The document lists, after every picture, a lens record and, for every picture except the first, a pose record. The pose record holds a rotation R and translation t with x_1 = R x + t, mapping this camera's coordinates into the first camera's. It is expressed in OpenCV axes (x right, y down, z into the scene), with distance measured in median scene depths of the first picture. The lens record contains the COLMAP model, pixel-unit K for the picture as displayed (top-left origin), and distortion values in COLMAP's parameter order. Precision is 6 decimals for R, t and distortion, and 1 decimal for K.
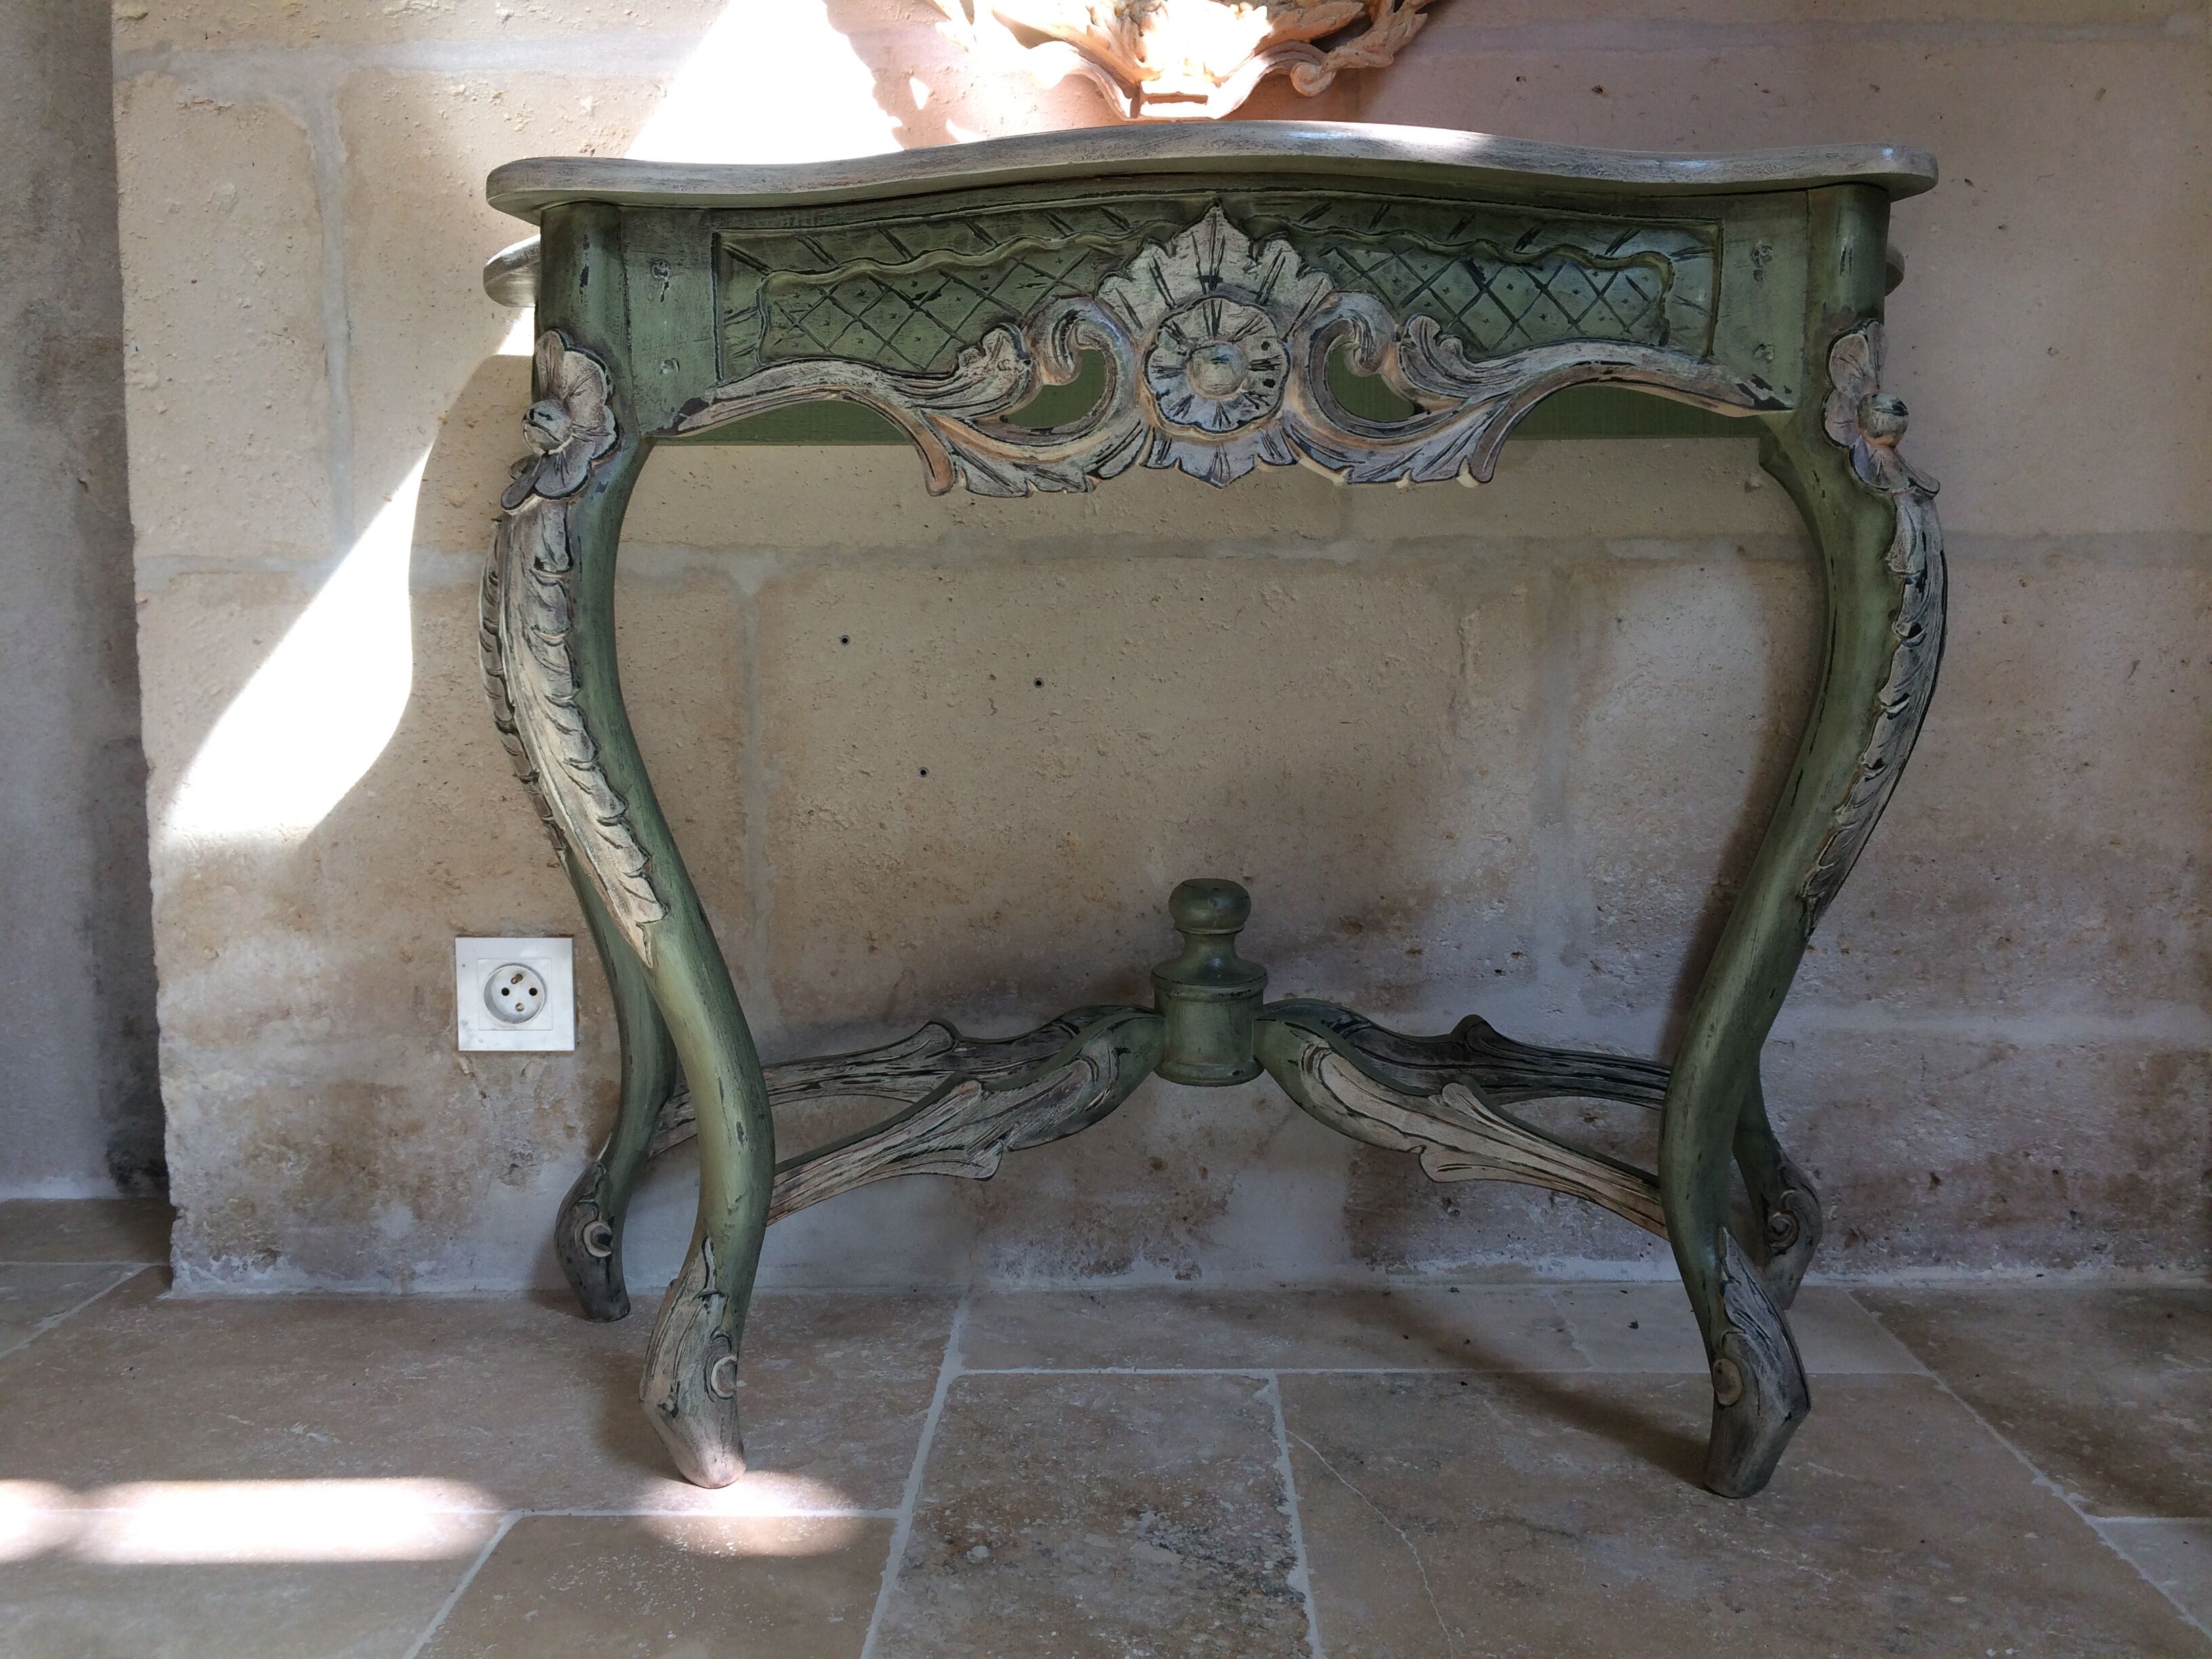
lens RADIAL K [[1921.0, 0, 1102.9], [0, 1921.0, 824.1], [0, 0, 1]] dist [0.083489, -0.125662]
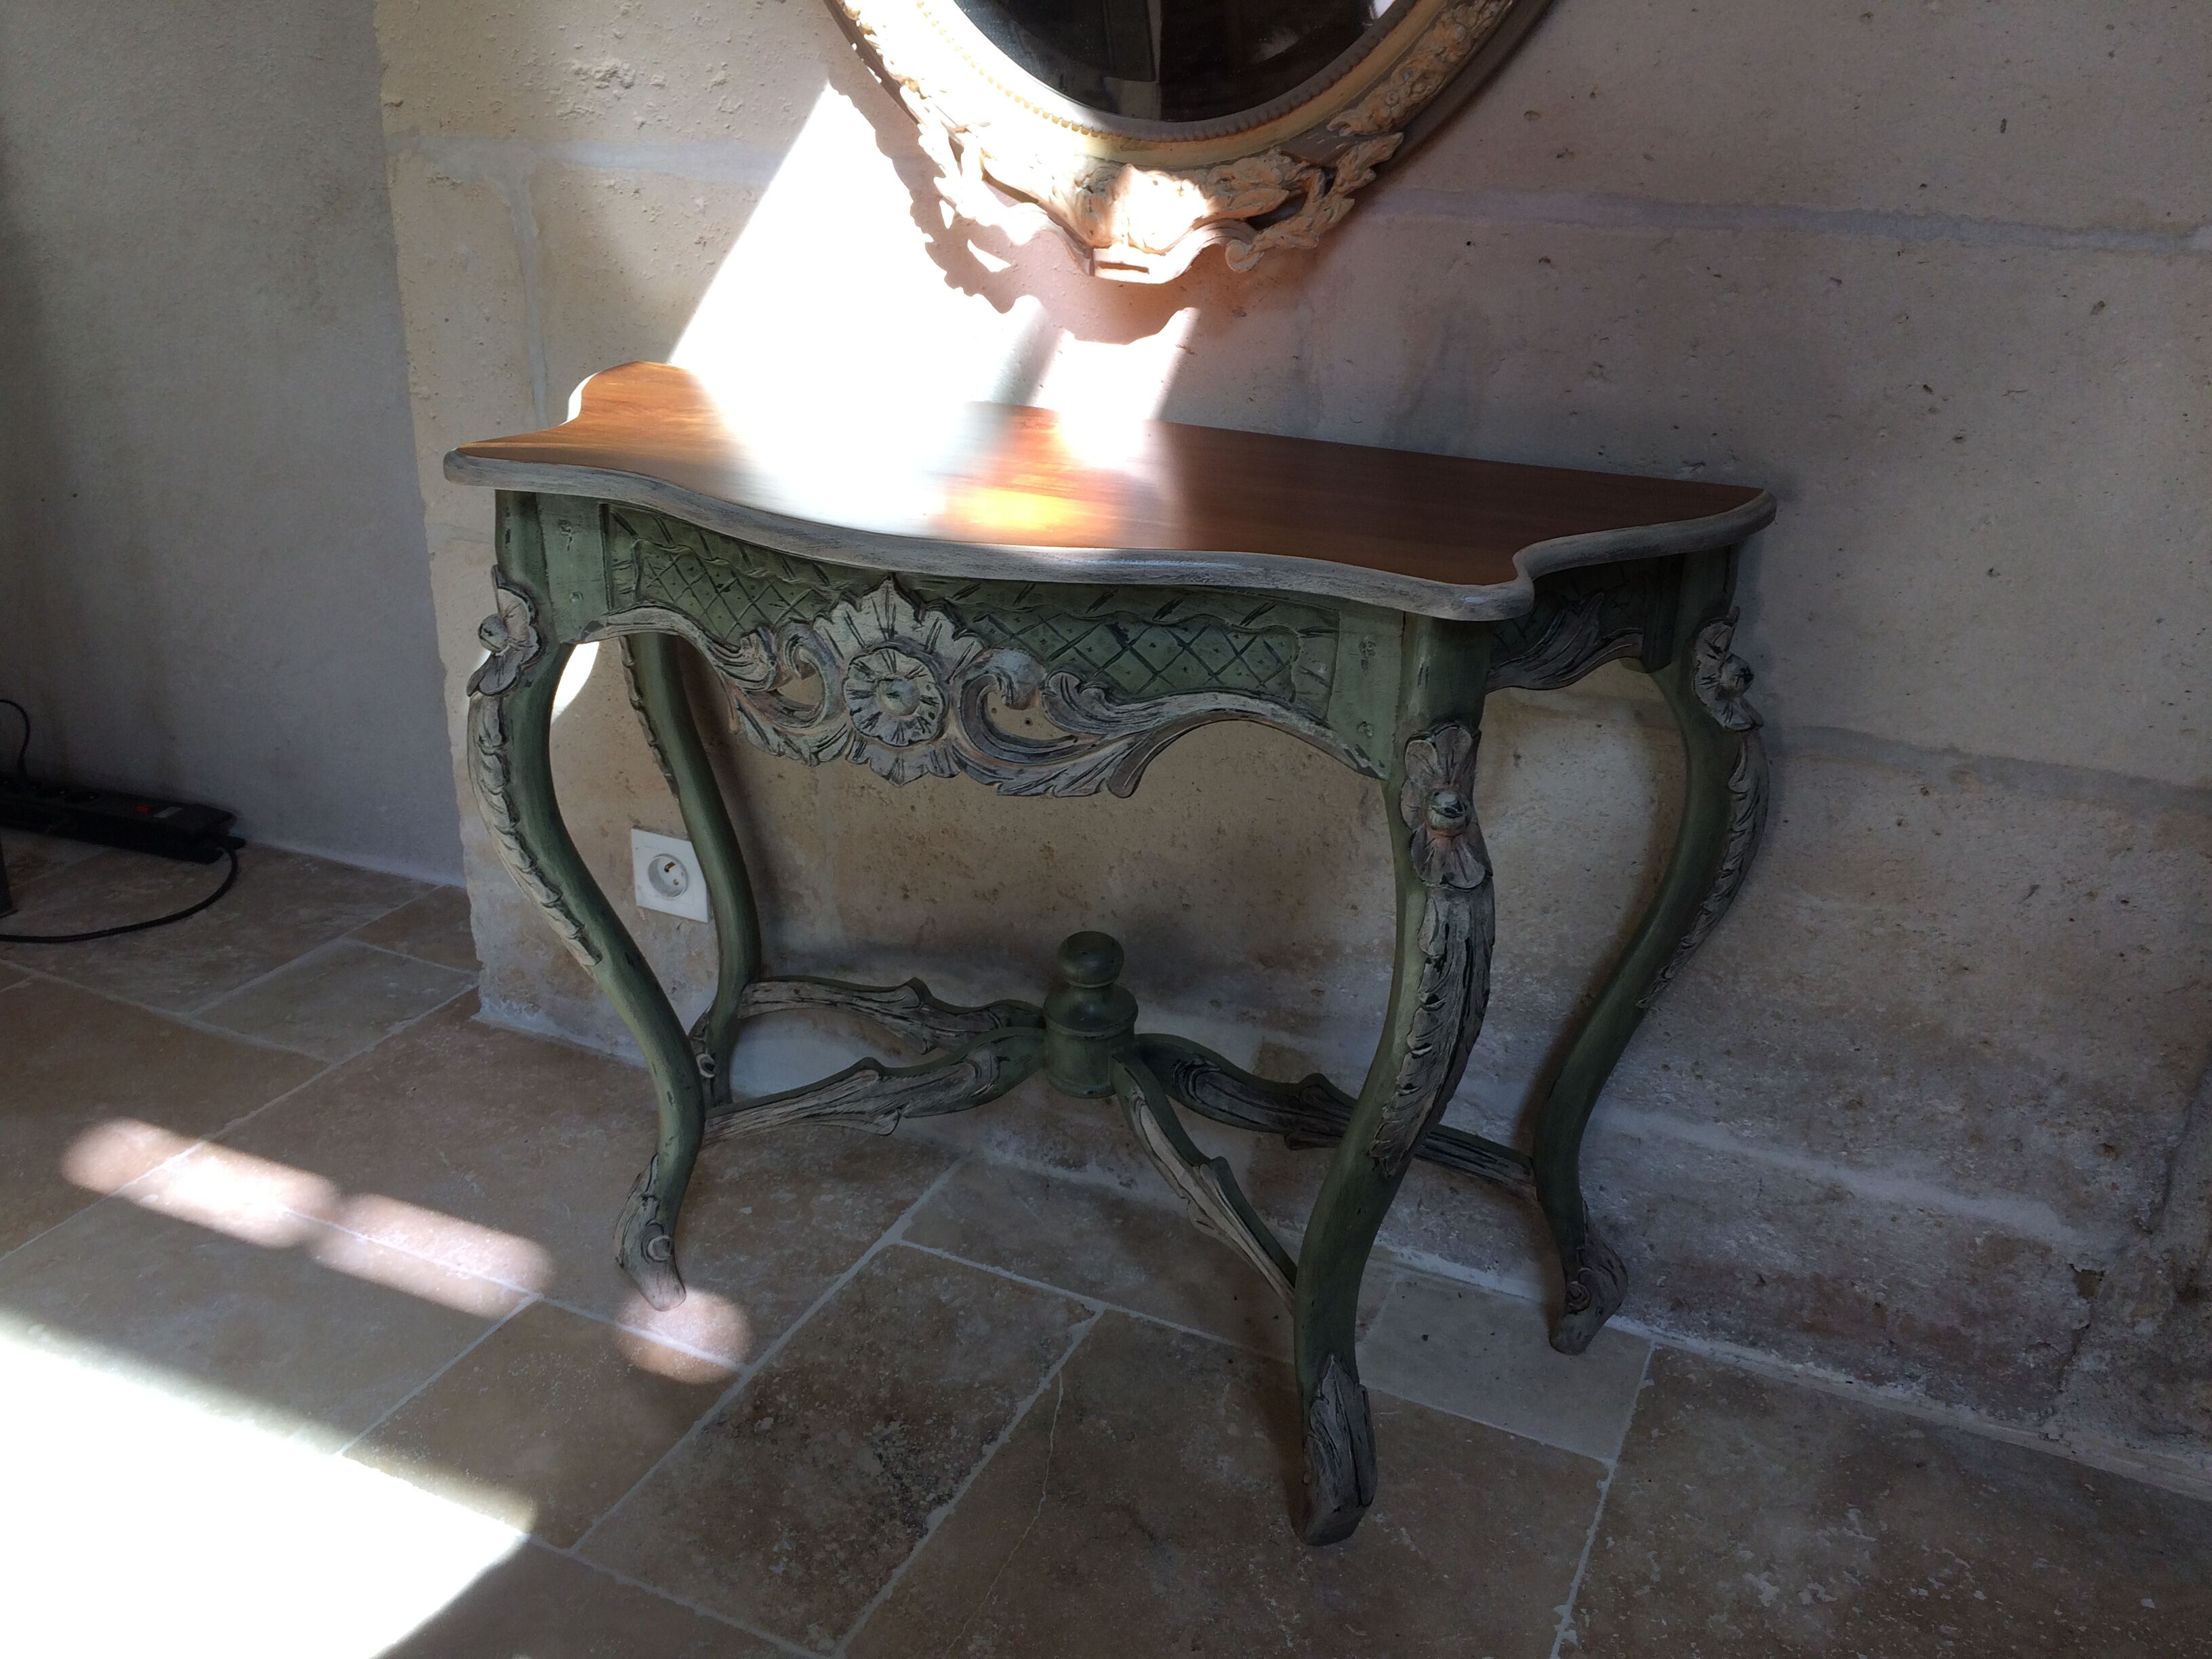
lens RADIAL K [[1921.0, 0, 1099.1], [0, 1921.0, 827.3], [0, 0, 1]] dist [0.083489, -0.125662]
pose [[0.915077, 0.187035, -0.357284, 0.510595], [-0.074754, 0.949263, 0.305470, -0.434945], [0.396290, -0.252820, 0.882630, -0.059718]]
